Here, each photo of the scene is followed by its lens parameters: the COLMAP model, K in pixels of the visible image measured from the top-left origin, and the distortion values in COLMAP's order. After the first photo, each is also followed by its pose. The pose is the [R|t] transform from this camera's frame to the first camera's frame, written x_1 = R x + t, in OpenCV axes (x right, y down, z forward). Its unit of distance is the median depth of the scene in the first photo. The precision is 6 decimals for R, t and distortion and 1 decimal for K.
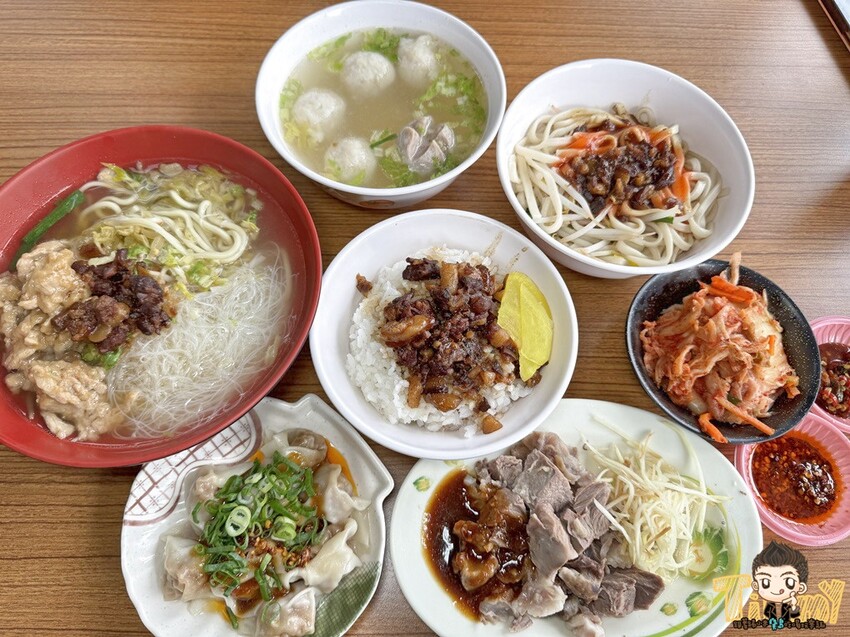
lens RADIAL K [[599.5, 0, 428.0], [0, 599.5, 321.3], [0, 0, 1]] dist [-0.000657, -0.036767]
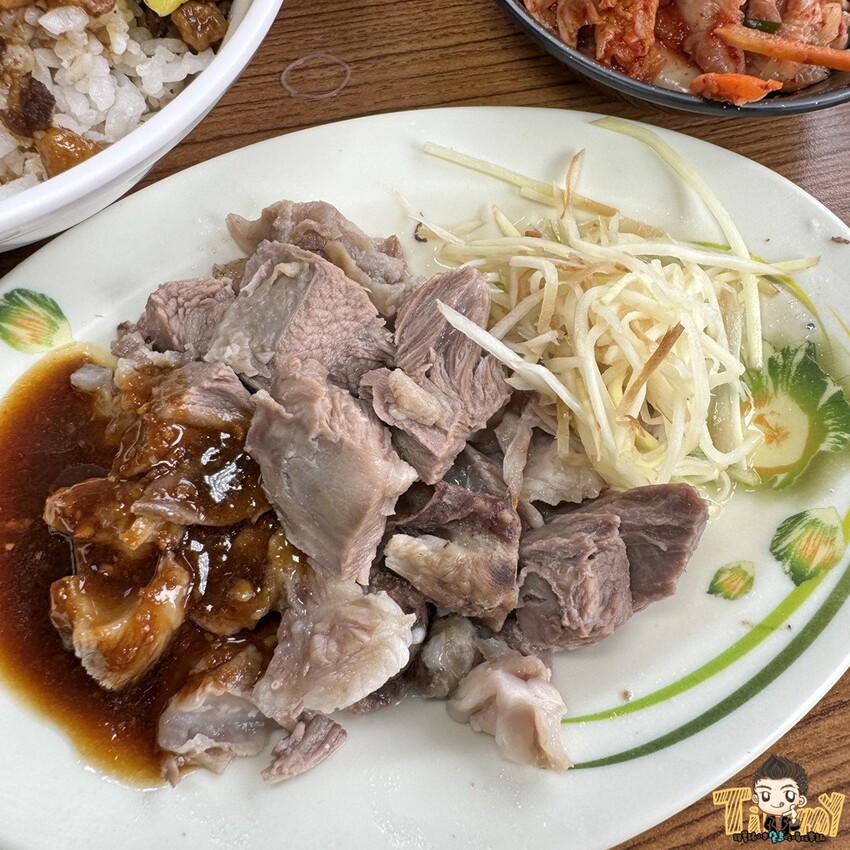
lens RADIAL K [[795.1, 0, 427.6], [0, 795.1, 384.3], [0, 0, 1]] dist [-0.006320, -0.005020]
pose [[0.964380, -0.229352, 0.131790, 0.195151], [0.226161, 0.973313, 0.038899, 0.303629], [-0.137195, -0.007707, 0.990514, 0.551939]]
